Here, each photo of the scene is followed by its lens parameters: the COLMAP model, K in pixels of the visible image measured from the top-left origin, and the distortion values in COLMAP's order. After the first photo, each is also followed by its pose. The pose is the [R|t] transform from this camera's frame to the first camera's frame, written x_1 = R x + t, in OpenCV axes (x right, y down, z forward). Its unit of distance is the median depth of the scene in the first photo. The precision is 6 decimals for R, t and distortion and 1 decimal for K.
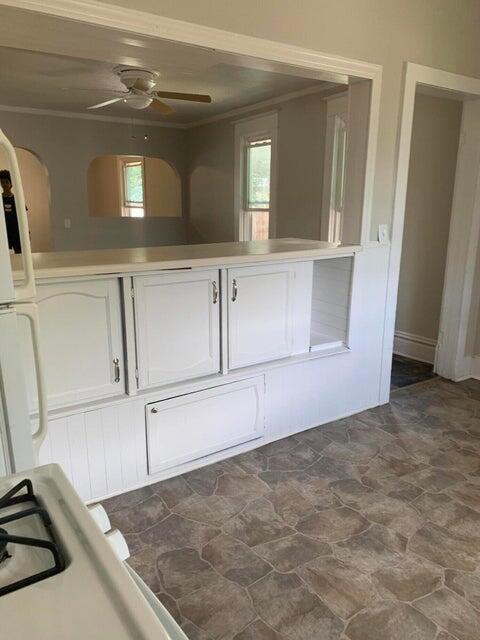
lens RADIAL K [[489.4, 0, 239.2], [0, 489.4, 320.6], [0, 0, 1]] dist [-0.001567, 0.004947]
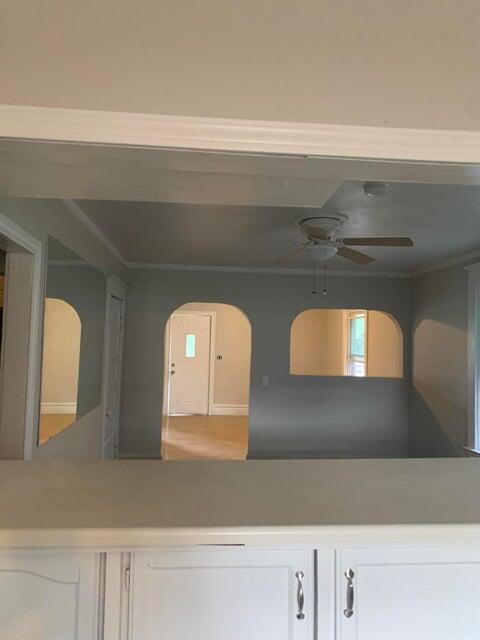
lens RADIAL K [[489.4, 0, 241.2], [0, 489.4, 321.1], [0, 0, 1]] dist [-0.001567, 0.004947]
pose [[0.874013, -0.000291, -0.485902, 0.136671], [-0.136736, 0.959441, -0.246527, -0.193833], [0.466266, 0.281908, 0.838525, 0.476370]]
